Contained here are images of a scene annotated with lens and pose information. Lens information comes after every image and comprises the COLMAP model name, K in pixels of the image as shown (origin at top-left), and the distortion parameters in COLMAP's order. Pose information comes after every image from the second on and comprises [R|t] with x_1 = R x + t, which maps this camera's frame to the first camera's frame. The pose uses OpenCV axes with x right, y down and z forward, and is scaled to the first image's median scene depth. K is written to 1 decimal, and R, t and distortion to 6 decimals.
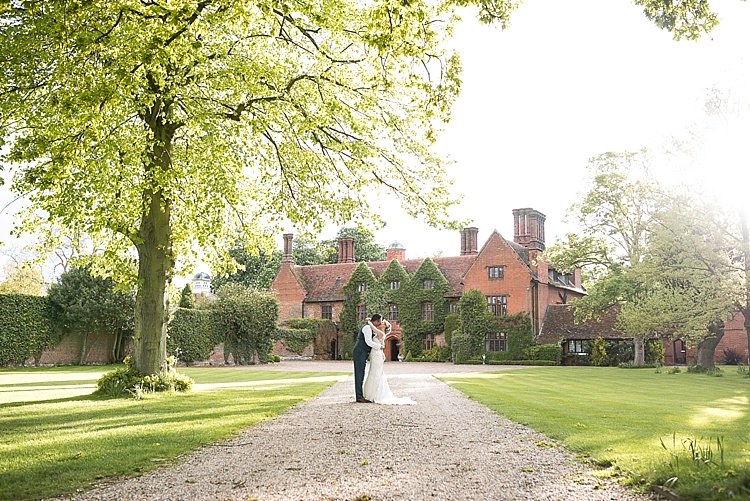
lens RADIAL K [[736.2, 0, 375.0], [0, 736.2, 250.5], [0, 0, 1]] dist [-0.057221, 0.001113]
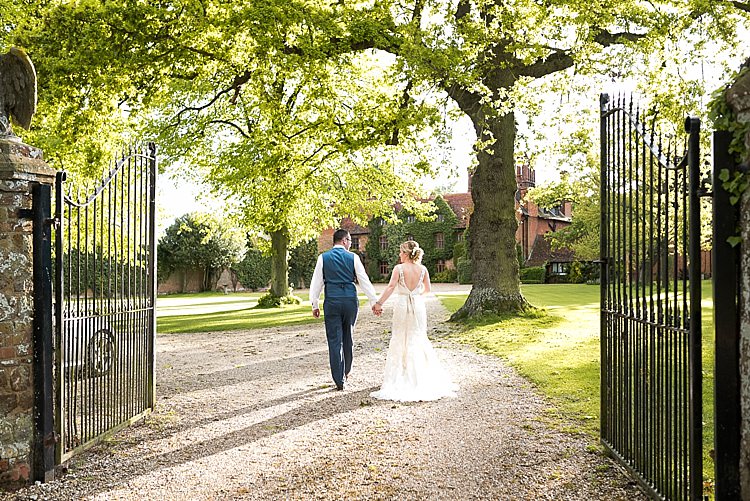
lens RADIAL K [[736.2, 0, 375.0], [0, 736.2, 250.5], [0, 0, 1]] dist [-0.057221, 0.001113]
pose [[0.999196, -0.026346, -0.030220, 0.003983], [0.029417, 0.993914, 0.106156, -0.039261], [0.027239, -0.106960, 0.993890, -0.237755]]
